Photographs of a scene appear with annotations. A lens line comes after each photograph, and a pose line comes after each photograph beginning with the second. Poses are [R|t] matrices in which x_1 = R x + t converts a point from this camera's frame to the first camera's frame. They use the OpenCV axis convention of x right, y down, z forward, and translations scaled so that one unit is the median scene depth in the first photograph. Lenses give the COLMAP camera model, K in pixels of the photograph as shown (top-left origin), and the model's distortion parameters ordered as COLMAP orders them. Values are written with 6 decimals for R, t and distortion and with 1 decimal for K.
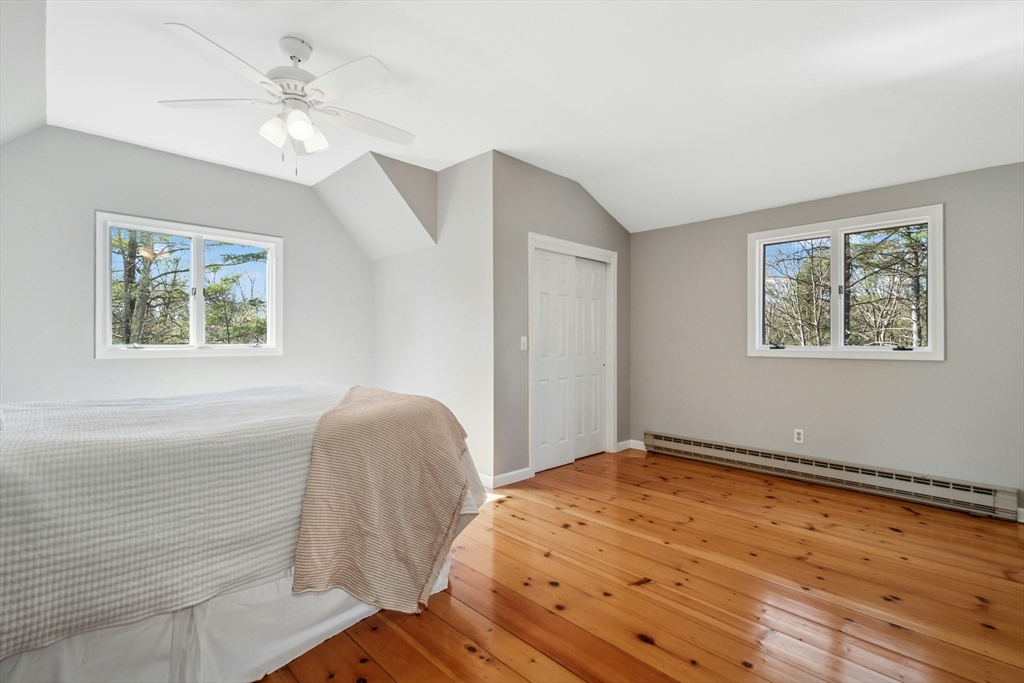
lens RADIAL K [[454.4, 0, 519.5], [0, 454.4, 337.5], [0, 0, 1]] dist [0.004359, -0.000538]
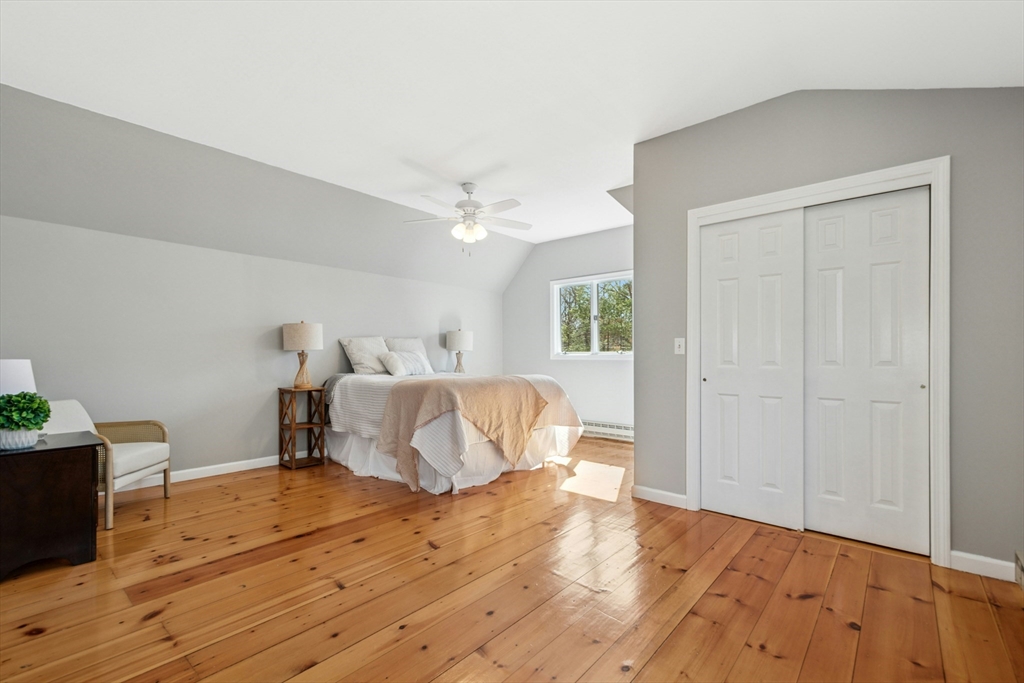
lens RADIAL K [[454.4, 0, 519.6], [0, 454.4, 349.9], [0, 0, 1]] dist [0.004359, -0.000538]
pose [[0.101815, -0.007392, -0.994776, 0.832861], [0.008198, 0.999945, -0.006591, 0.023604], [0.994770, -0.007484, 0.101870, 0.629215]]
